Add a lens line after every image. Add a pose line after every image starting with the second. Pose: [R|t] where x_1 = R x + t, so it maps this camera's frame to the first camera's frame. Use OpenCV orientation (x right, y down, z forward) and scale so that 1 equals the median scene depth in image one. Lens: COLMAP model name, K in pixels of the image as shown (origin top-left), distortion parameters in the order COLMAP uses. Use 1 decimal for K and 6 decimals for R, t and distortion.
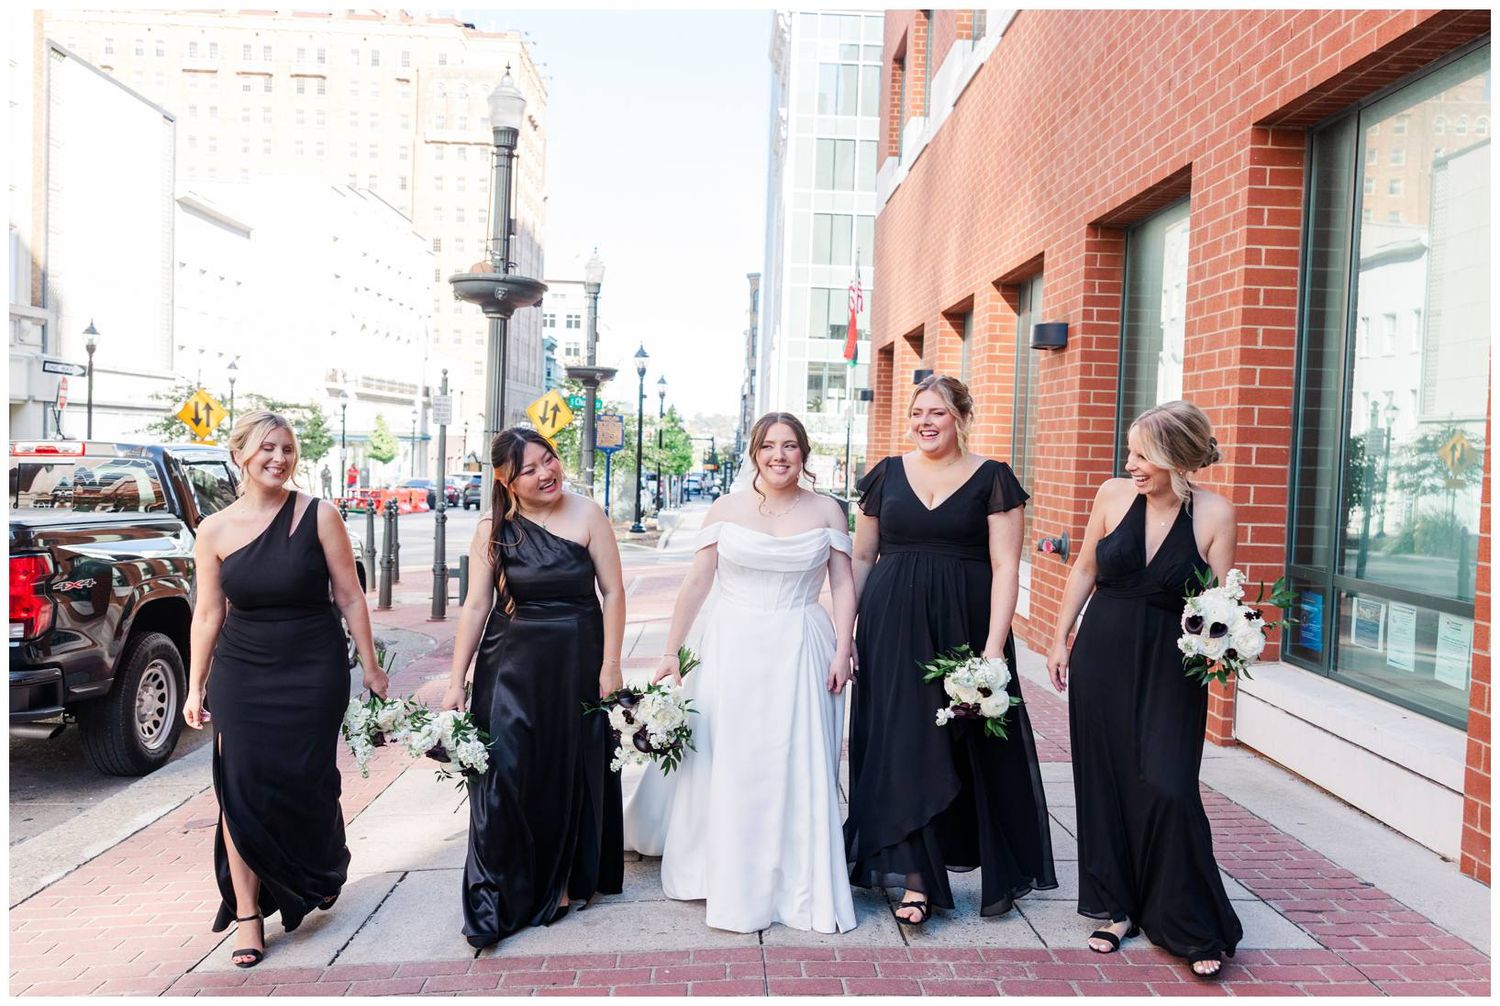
lens RADIAL K [[1295.6, 0, 750.0], [0, 1295.6, 503.0], [0, 0, 1]] dist [0.005094, -0.001280]
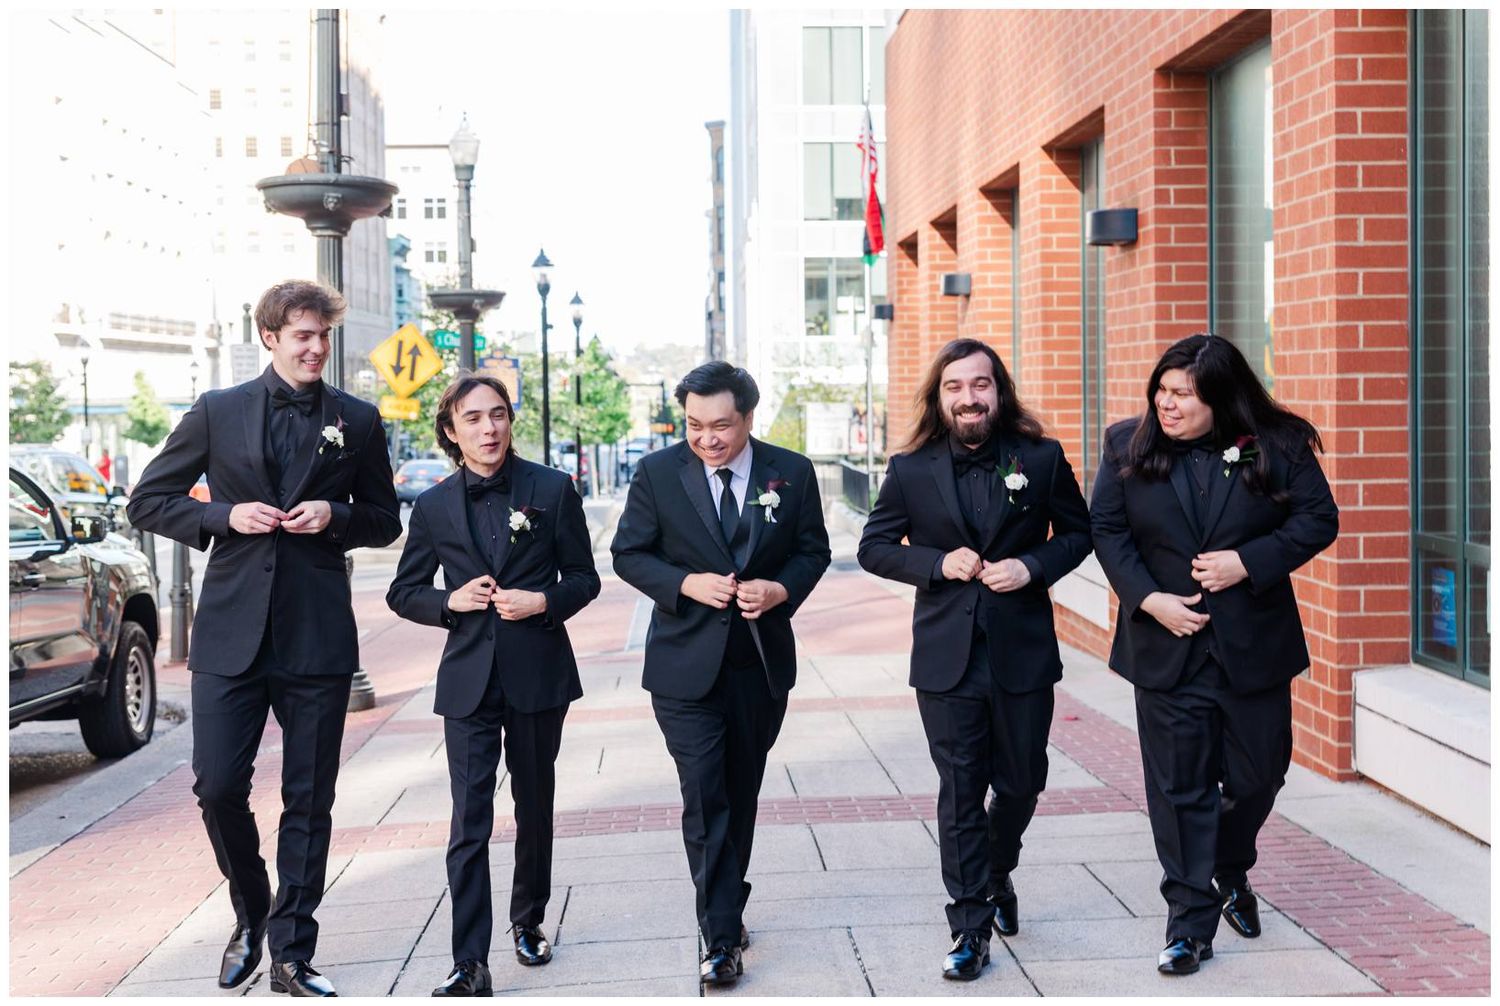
lens RADIAL K [[2062.0, 0, 743.3], [0, 2062.0, 467.6], [0, 0, 1]] dist [-0.003427, 0.041797]
pose [[0.998874, -0.046887, 0.007213, 0.007760], [0.046933, 0.998878, -0.006332, -0.000204], [-0.006908, 0.006664, 0.999954, -0.059731]]
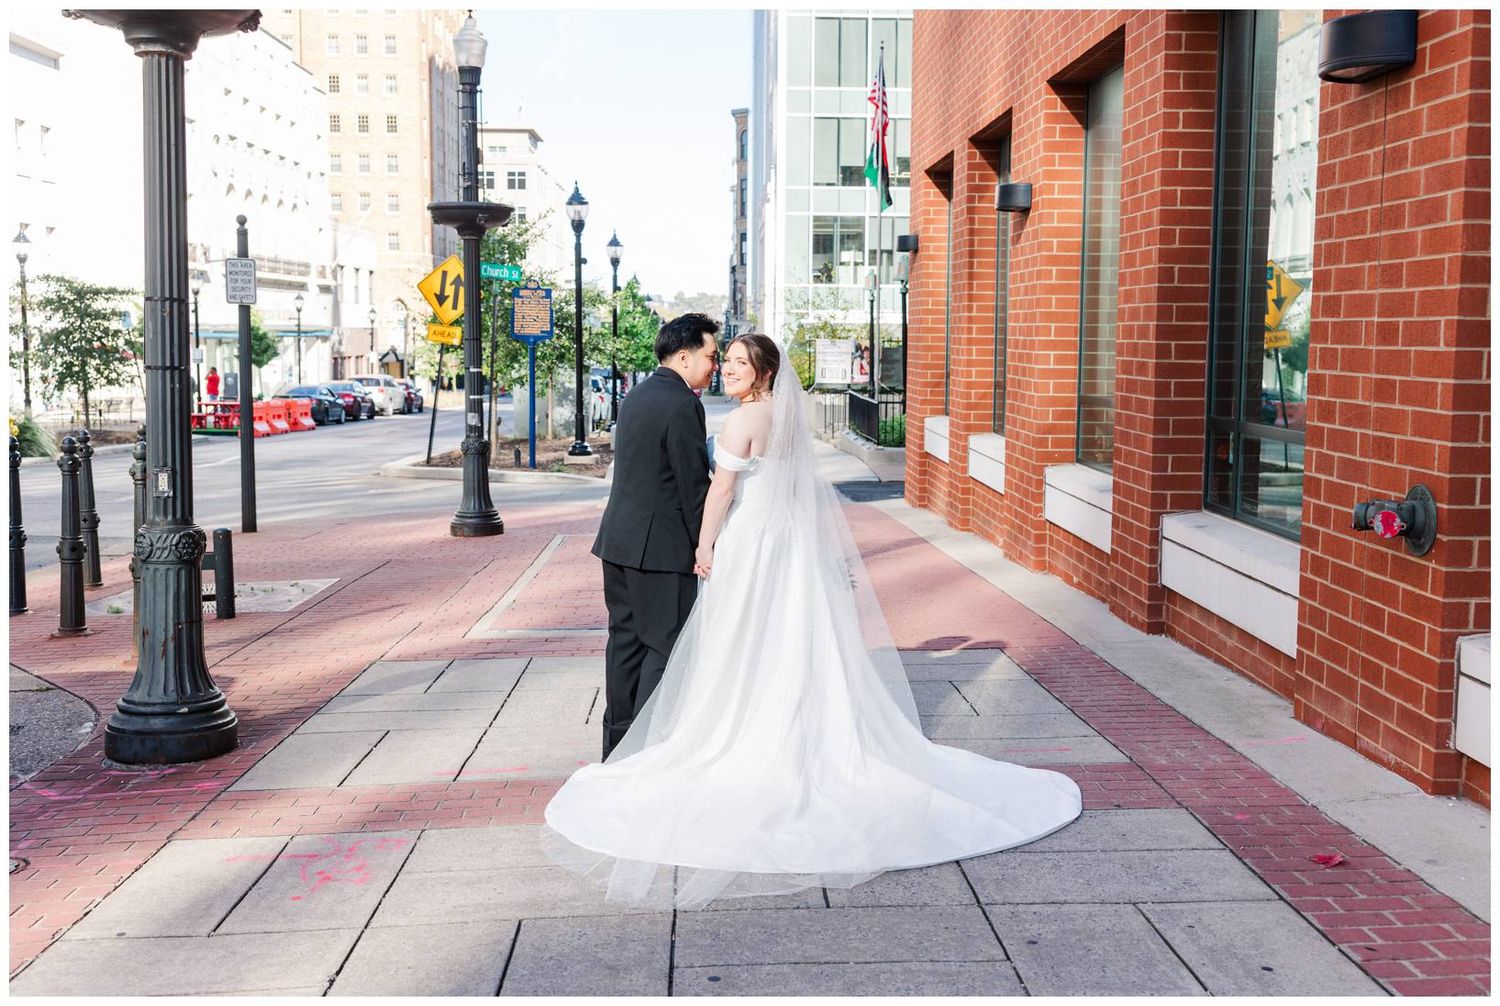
lens RADIAL K [[1560.3, 0, 754.0], [0, 1560.3, 470.8], [0, 0, 1]] dist [0.000039, -0.000096]
pose [[0.999589, -0.028437, 0.003673, 0.006883], [0.028243, 0.998585, 0.045063, -0.006464], [-0.004949, -0.044940, 0.998977, 0.229920]]
